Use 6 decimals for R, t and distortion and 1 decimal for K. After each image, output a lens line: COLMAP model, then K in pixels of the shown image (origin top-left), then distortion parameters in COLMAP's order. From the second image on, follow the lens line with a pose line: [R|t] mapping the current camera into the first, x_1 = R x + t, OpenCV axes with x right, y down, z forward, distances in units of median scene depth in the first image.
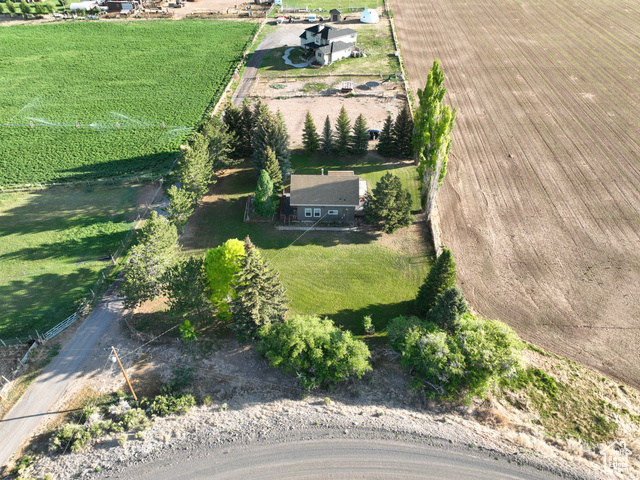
lens RADIAL K [[449.8, 0, 320.0], [0, 449.8, 240.0], [0, 0, 1]] dist [-0.004599, 0.023882]
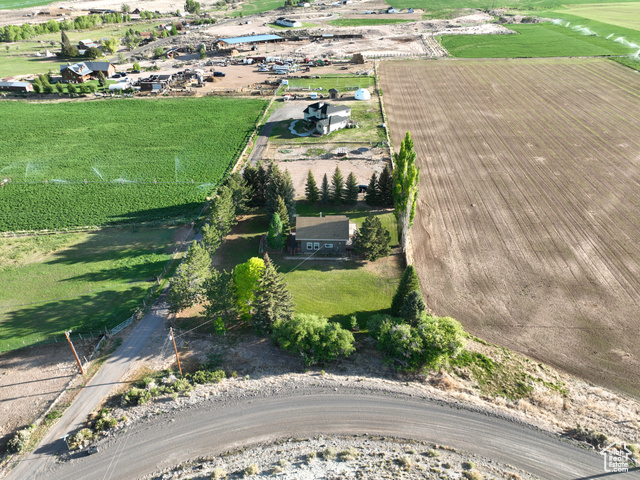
lens RADIAL K [[449.8, 0, 320.0], [0, 449.8, 240.0], [0, 0, 1]] dist [-0.004599, 0.023882]
pose [[0.999992, 0.000879, -0.004005, 0.007463], [-0.001415, 0.990731, -0.135828, 0.083574], [0.003848, 0.135833, 0.990724, -0.235827]]
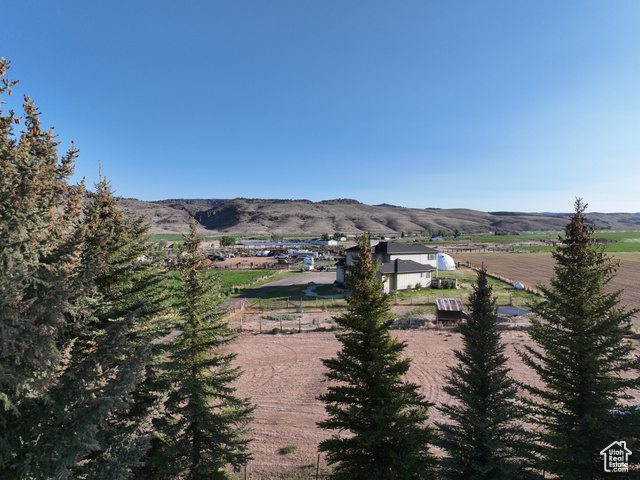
lens RADIAL K [[449.8, 0, 320.0], [0, 449.8, 240.0], [0, 0, 1]] dist [-0.004599, 0.023882]
pose [[0.996458, 0.010718, -0.083406, -0.028682], [-0.060776, 0.777273, -0.626221, -0.184902], [0.058118, 0.629072, 0.775171, 0.883701]]
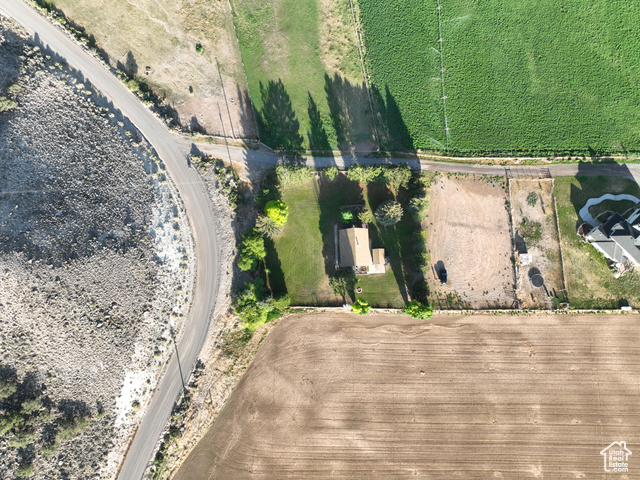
lens RADIAL K [[449.8, 0, 320.0], [0, 449.8, 240.0], [0, 0, 1]] dist [-0.004599, 0.023882]
pose [[0.059927, 0.988749, -0.137057, 0.192321], [-0.640599, 0.143394, 0.754368, -1.214144], [0.765534, 0.042591, 0.641984, -0.220236]]
